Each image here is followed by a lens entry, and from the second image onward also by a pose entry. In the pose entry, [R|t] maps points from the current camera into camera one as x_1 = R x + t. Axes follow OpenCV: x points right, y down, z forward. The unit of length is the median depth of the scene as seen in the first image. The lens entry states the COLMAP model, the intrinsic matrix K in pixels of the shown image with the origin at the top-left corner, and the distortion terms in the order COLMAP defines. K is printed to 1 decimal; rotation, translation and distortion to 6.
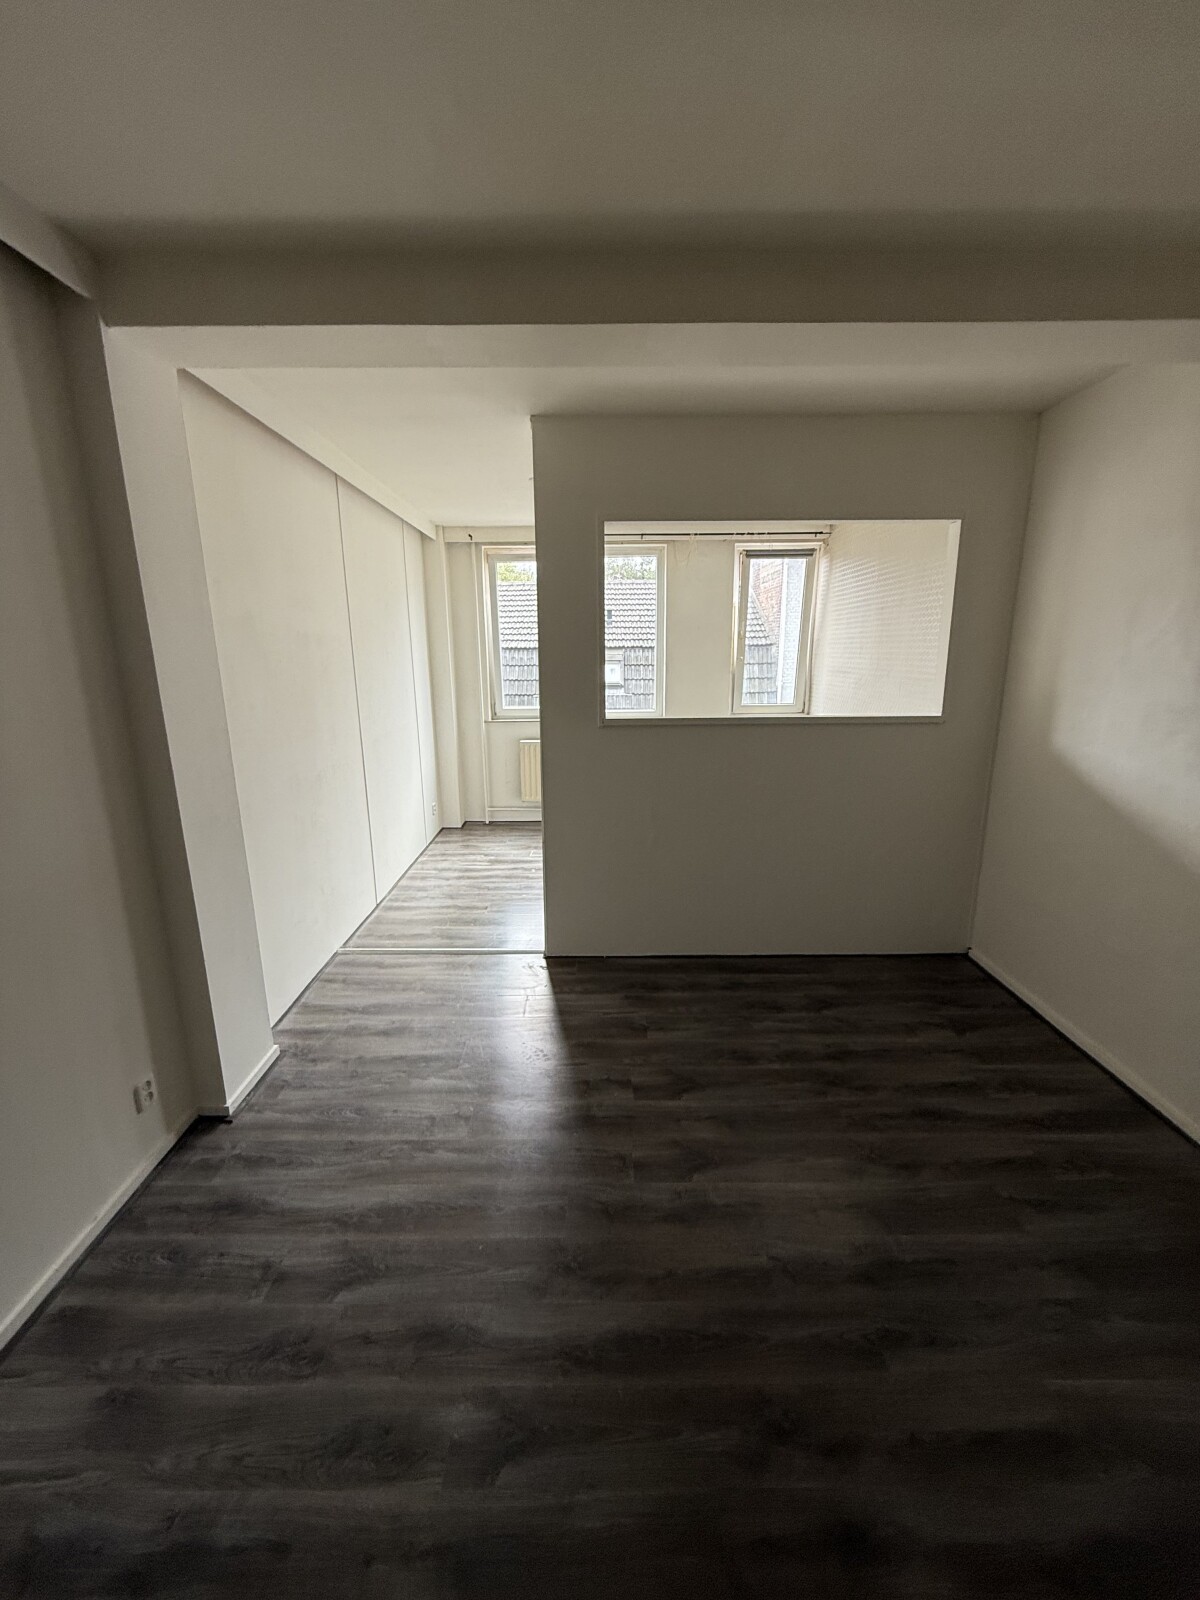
lens RADIAL K [[638.8, 0, 600.0], [0, 638.8, 800.0], [0, 0, 1]] dist [0.001370, 0.000028]
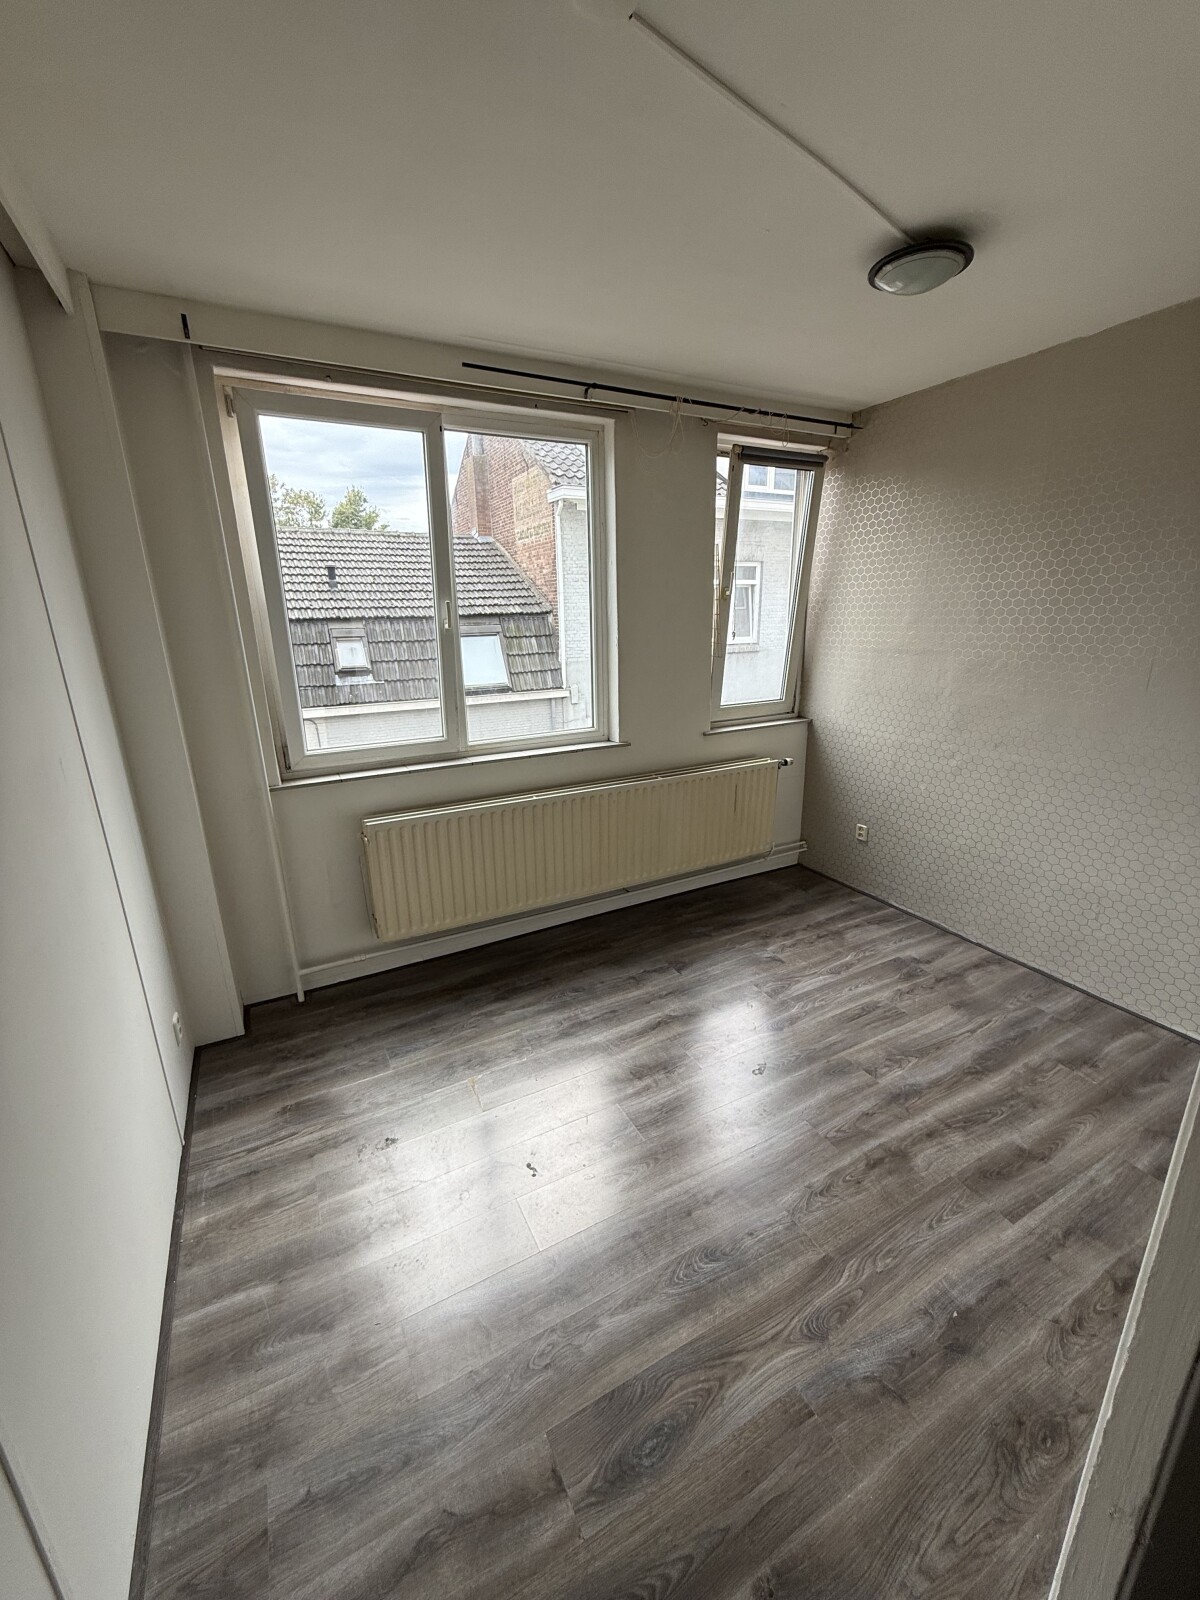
lens RADIAL K [[638.8, 0, 600.0], [0, 638.8, 800.0], [0, 0, 1]] dist [0.001370, 0.000028]
pose [[0.886710, -0.137407, 0.441435, -0.093919], [0.117725, 0.990445, 0.071824, -0.065178], [-0.447087, -0.011719, 0.894414, 0.270243]]
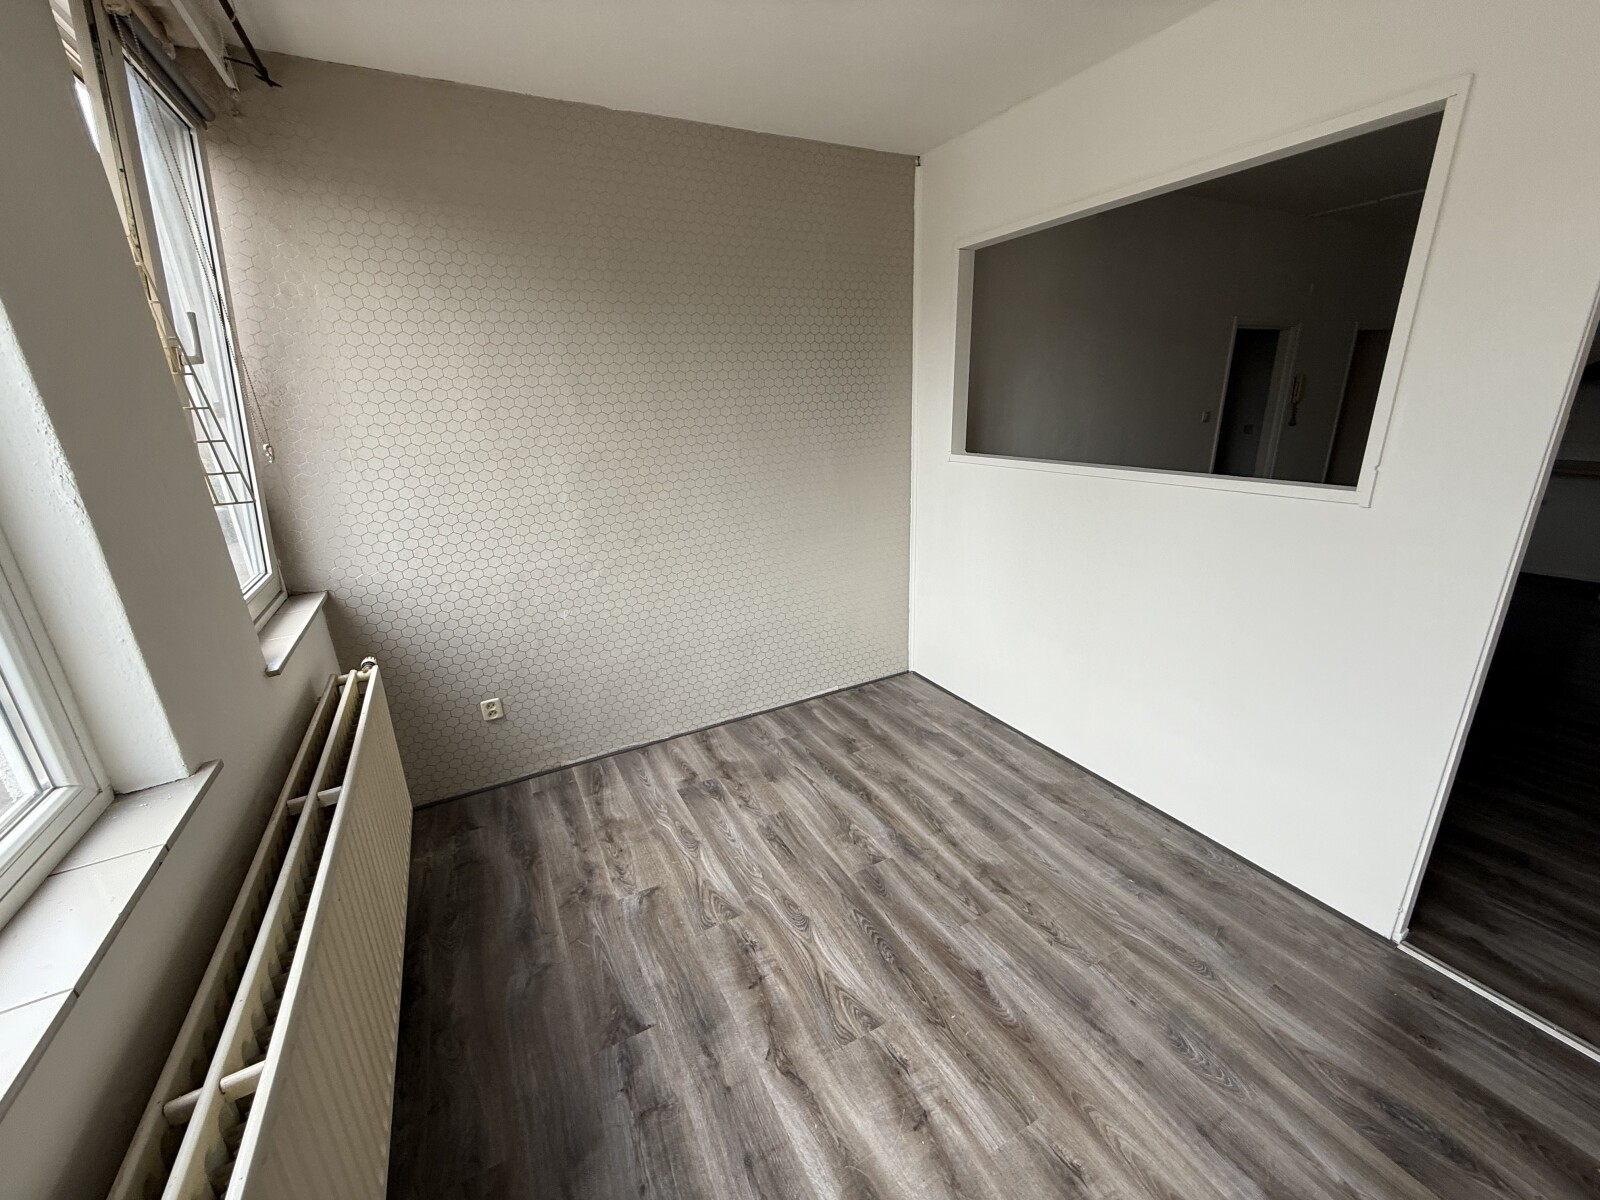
lens RADIAL K [[638.8, 0, 794.4], [0, 638.8, 601.7], [0, 0, 1]] dist [0.001370, 0.000028]
pose [[-0.461014, -0.250318, 0.851356, -0.075357], [0.246977, 0.885291, 0.394034, -0.114282], [-0.852332, 0.391920, -0.346308, 0.490071]]
